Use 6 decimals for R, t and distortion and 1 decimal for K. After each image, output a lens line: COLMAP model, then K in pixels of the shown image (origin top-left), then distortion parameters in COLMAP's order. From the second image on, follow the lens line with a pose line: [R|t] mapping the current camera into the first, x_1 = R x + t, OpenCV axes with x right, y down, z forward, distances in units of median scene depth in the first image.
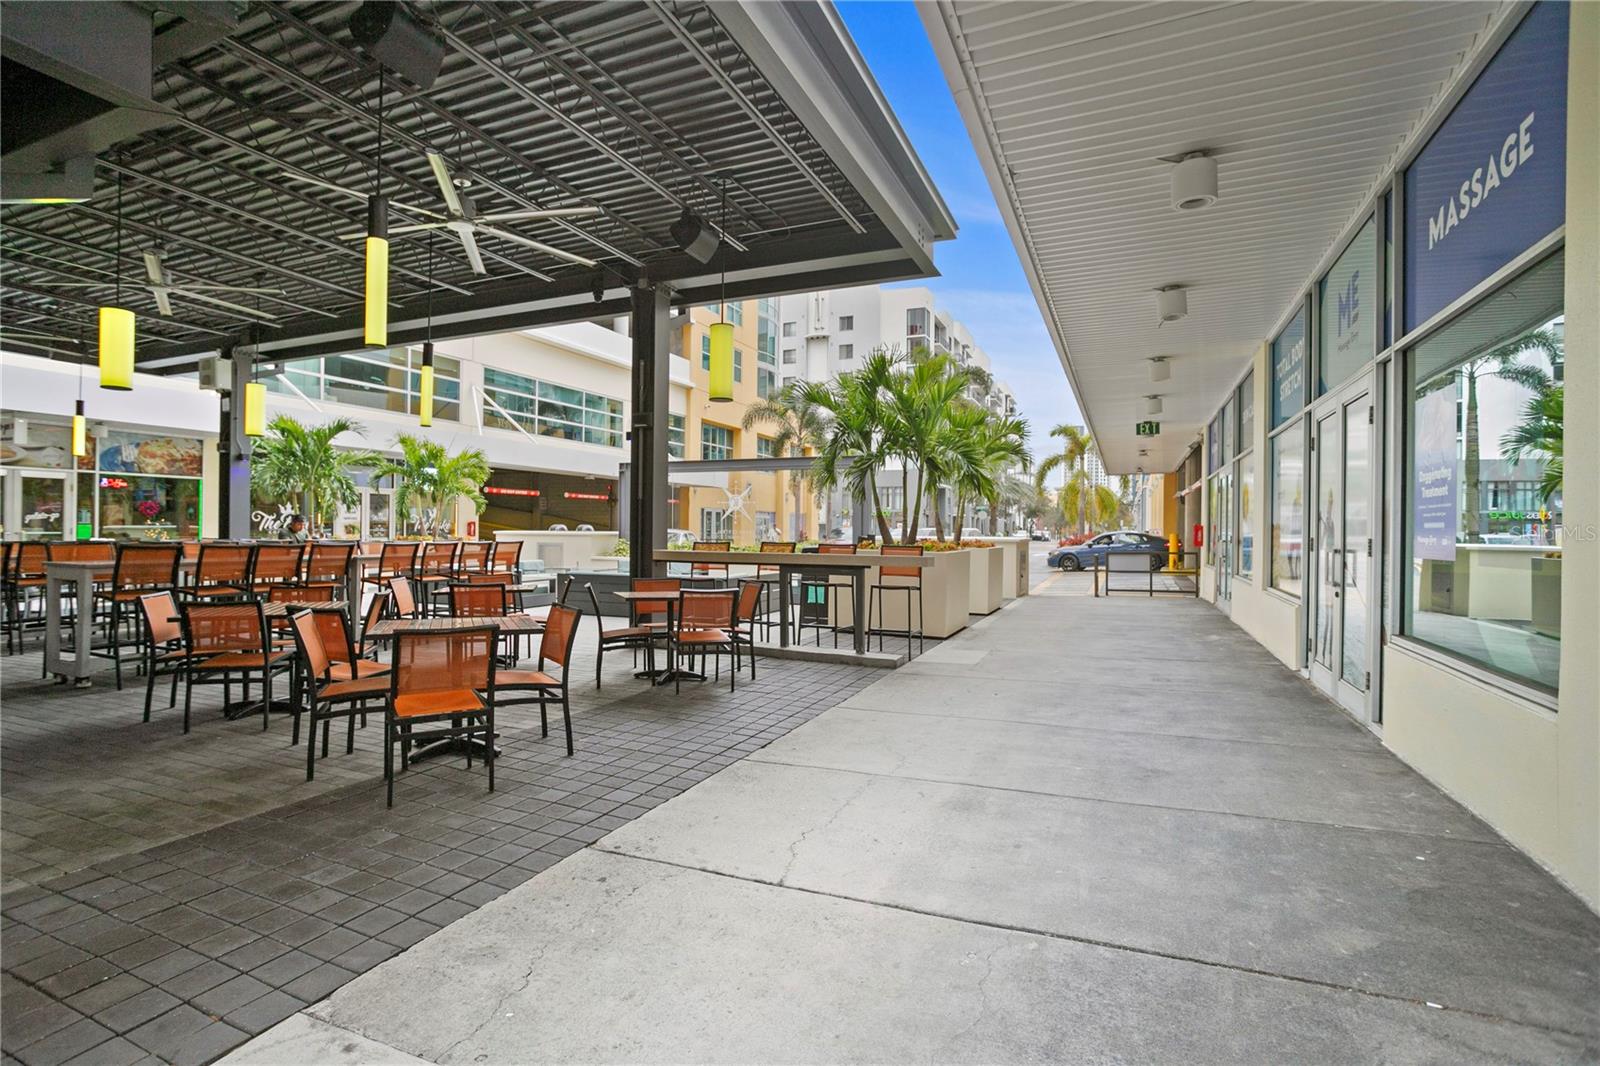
lens RADIAL K [[755.2, 0, 801.3], [0, 755.2, 533.2], [0, 0, 1]] dist [-0.000684, 0.000019]
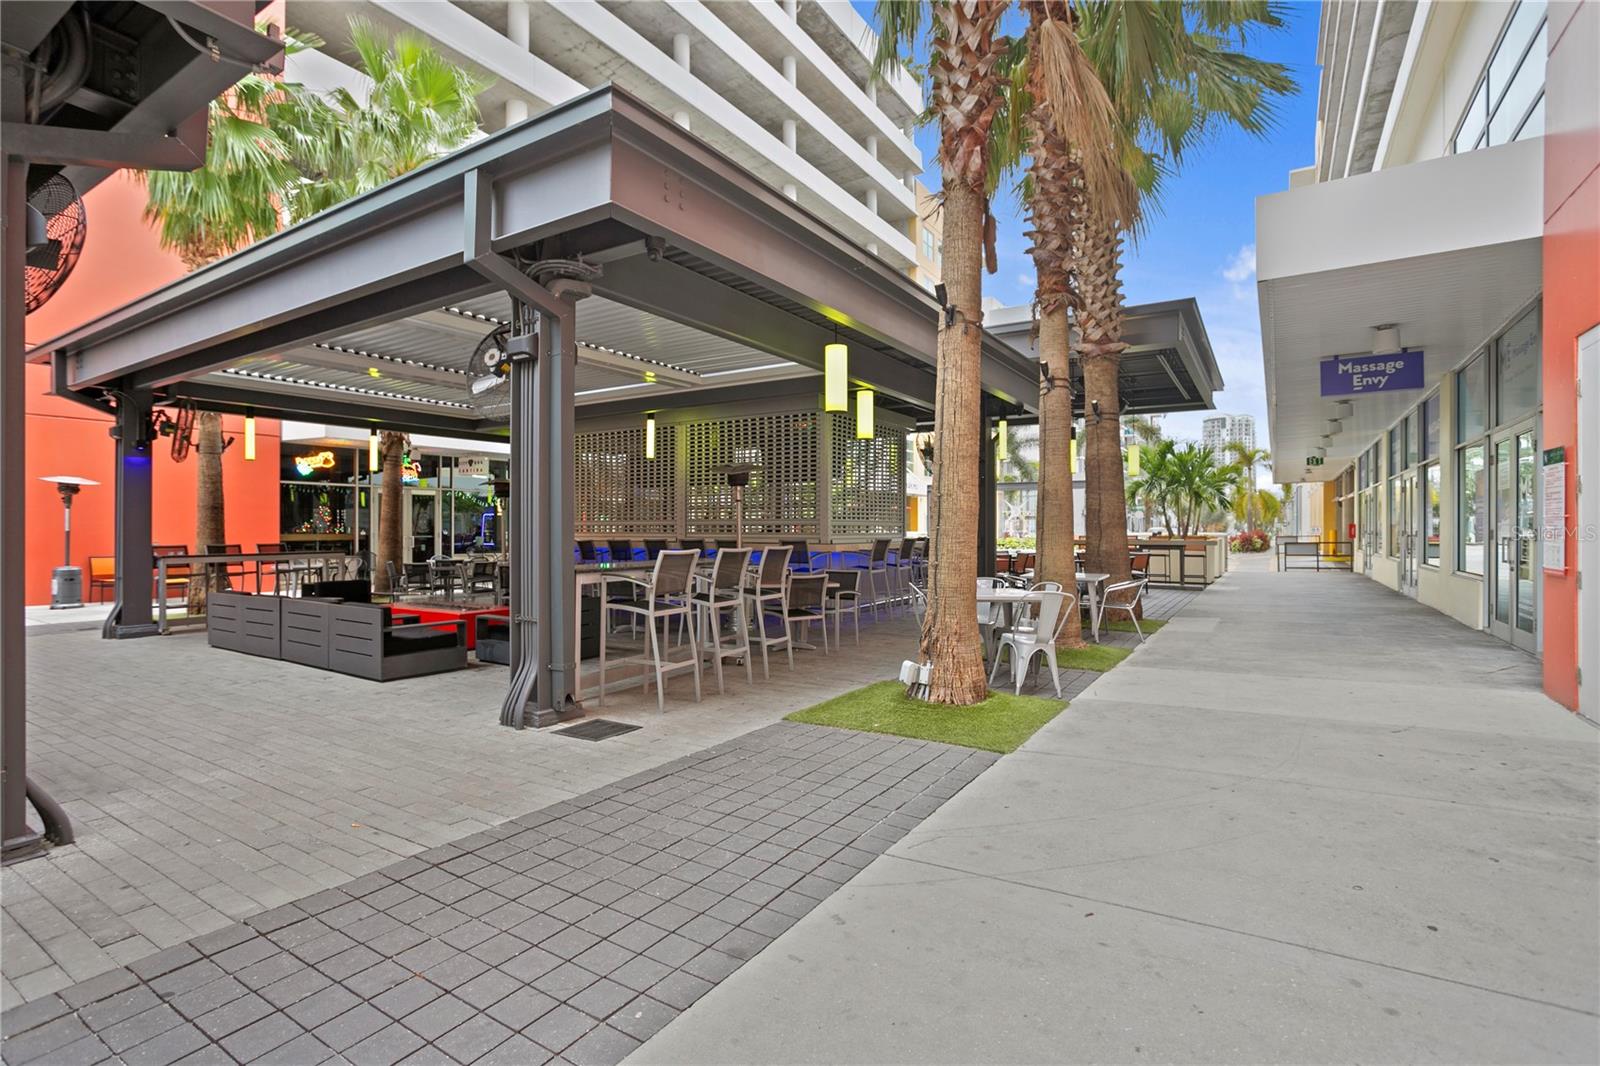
lens RADIAL K [[755.2, 0, 797.1], [0, 755.2, 529.2], [0, 0, 1]] dist [-0.000684, 0.000019]
pose [[0.987935, -0.006873, -0.154717, -0.325517], [0.006306, 0.999971, -0.004157, -0.000739], [0.154741, 0.003131, 0.987950, -0.640645]]
